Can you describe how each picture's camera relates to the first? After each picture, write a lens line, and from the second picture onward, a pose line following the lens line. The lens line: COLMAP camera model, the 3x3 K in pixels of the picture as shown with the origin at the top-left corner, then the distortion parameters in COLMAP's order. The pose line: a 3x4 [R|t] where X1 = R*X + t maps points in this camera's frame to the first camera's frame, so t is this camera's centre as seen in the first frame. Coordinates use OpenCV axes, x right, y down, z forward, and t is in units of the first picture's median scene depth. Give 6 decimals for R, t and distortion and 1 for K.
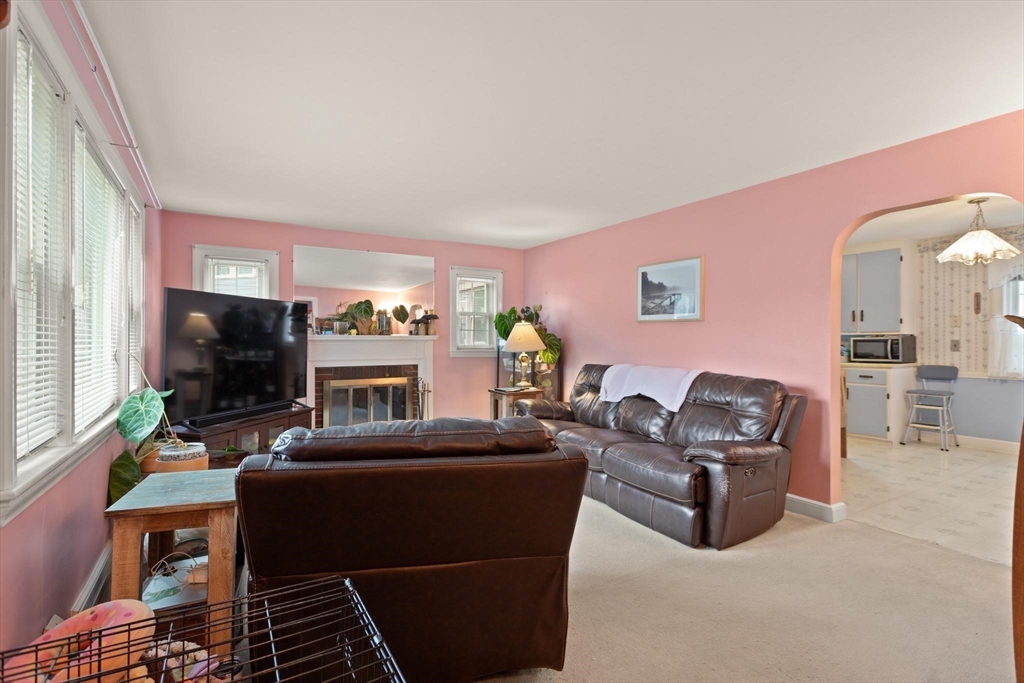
lens RADIAL K [[496.0, 0, 512.0], [0, 496.0, 341.5], [0, 0, 1]] dist [0.004821, 0.001117]
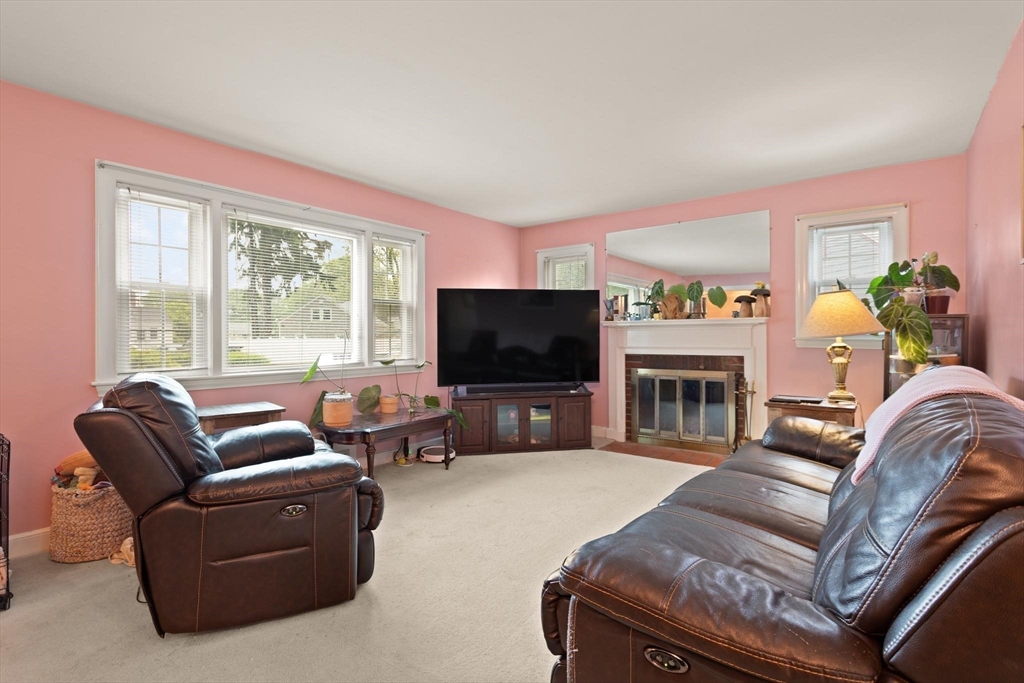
lens RADIAL K [[496.0, 0, 512.0], [0, 496.0, 341.5], [0, 0, 1]] dist [0.004821, 0.001117]
pose [[0.367039, 0.007162, -0.930178, 0.389252], [0.003648, 0.999952, 0.009139, 0.015802], [0.930198, -0.006747, 0.366995, 0.389907]]
